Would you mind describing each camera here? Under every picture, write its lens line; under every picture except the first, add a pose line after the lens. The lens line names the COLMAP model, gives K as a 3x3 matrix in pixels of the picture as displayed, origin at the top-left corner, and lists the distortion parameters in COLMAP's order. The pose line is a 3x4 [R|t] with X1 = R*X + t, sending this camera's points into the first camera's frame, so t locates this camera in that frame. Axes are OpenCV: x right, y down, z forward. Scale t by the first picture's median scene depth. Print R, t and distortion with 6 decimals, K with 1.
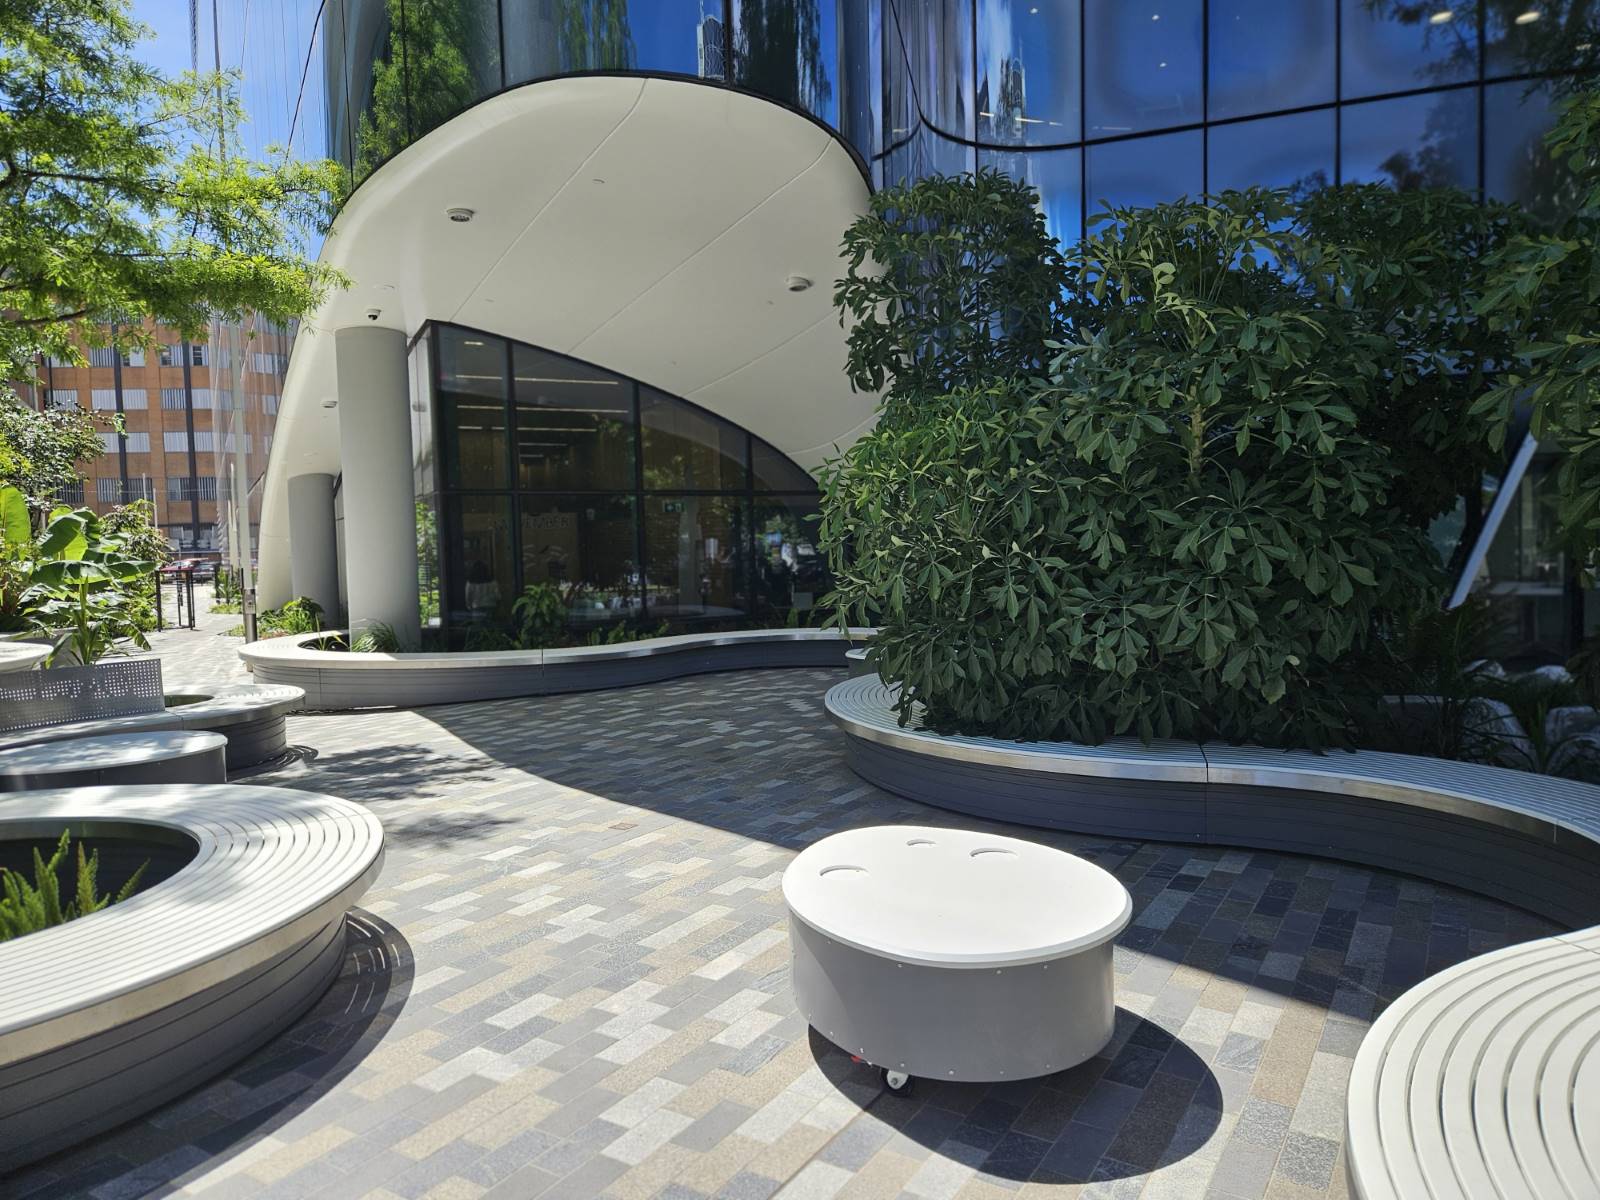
lens RADIAL K [[1057.9, 0, 800.0], [0, 1057.9, 600.0], [0, 0, 1]] dist [0.055926, -0.042815]
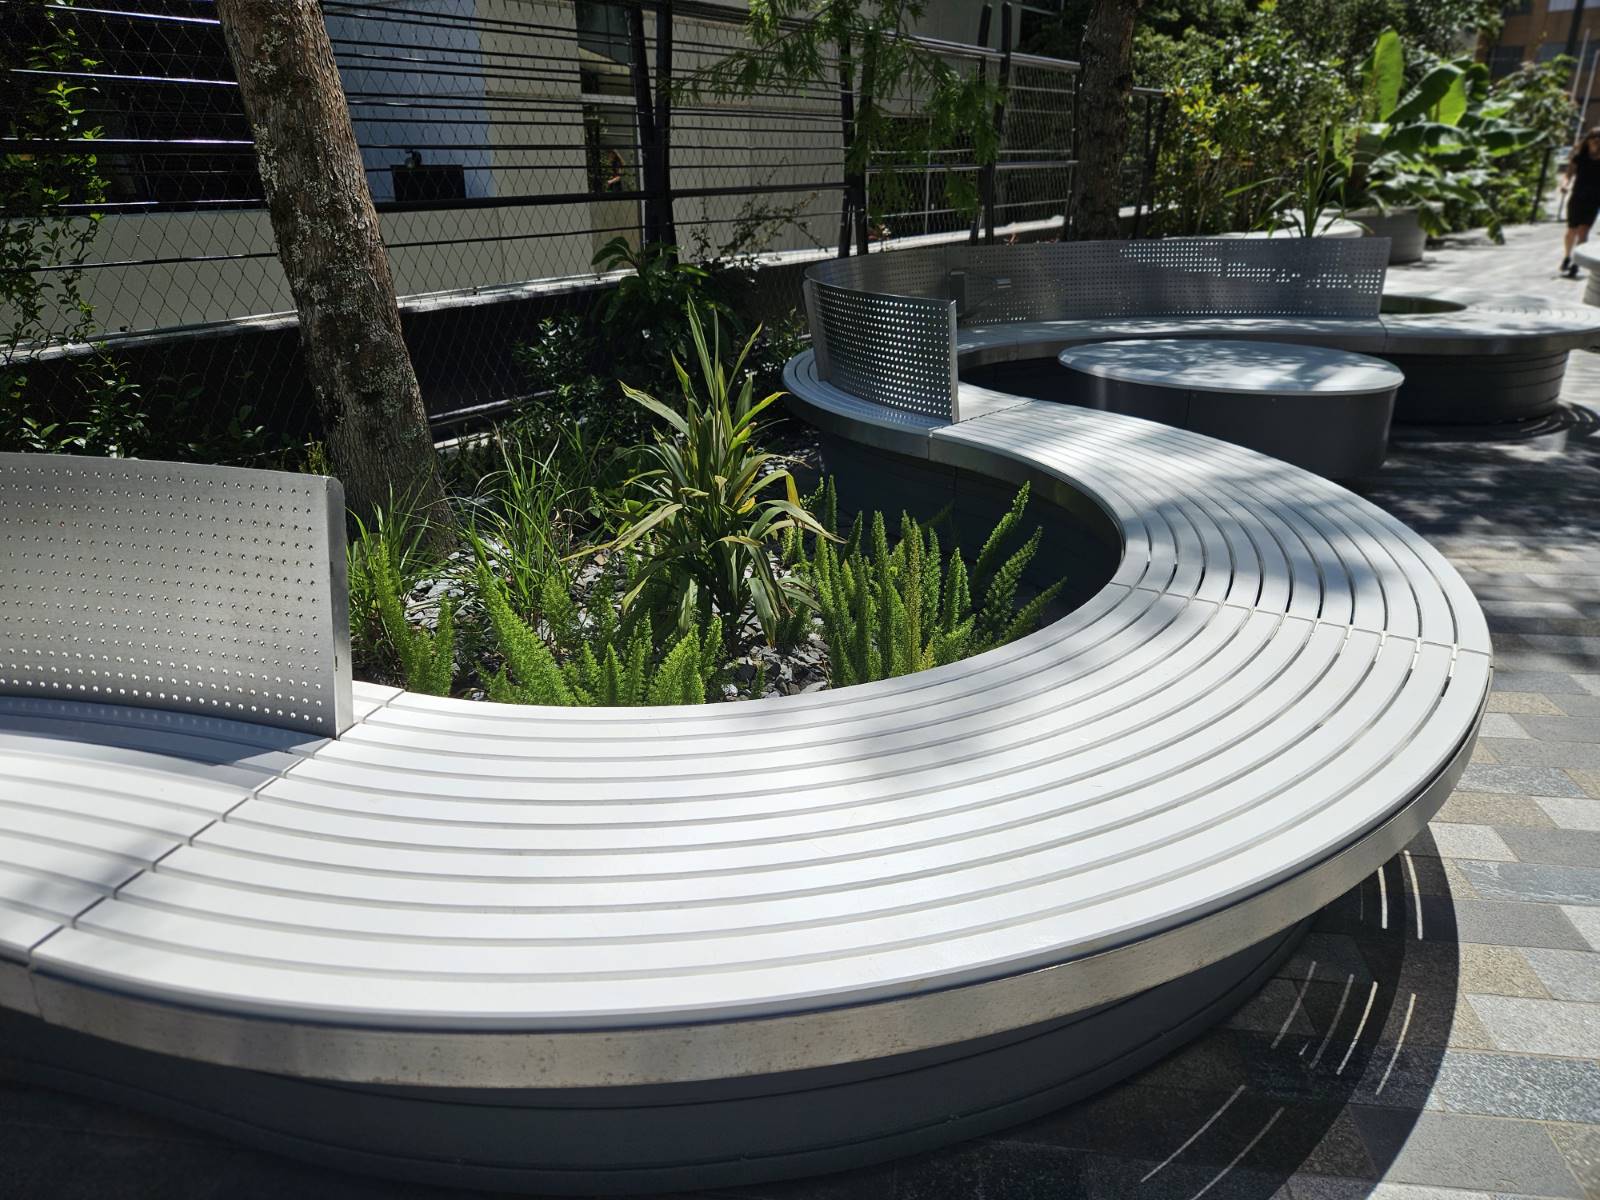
lens RADIAL K [[1107.8, 0, 800.9], [0, 1107.8, 573.7], [0, 0, 1]] dist [0.056542, -0.056418]
pose [[0.436315, 0.334437, -0.835333, -0.039532], [-0.048730, 0.935781, 0.349199, 0.009505], [0.898473, -0.111655, 0.424593, 0.135343]]
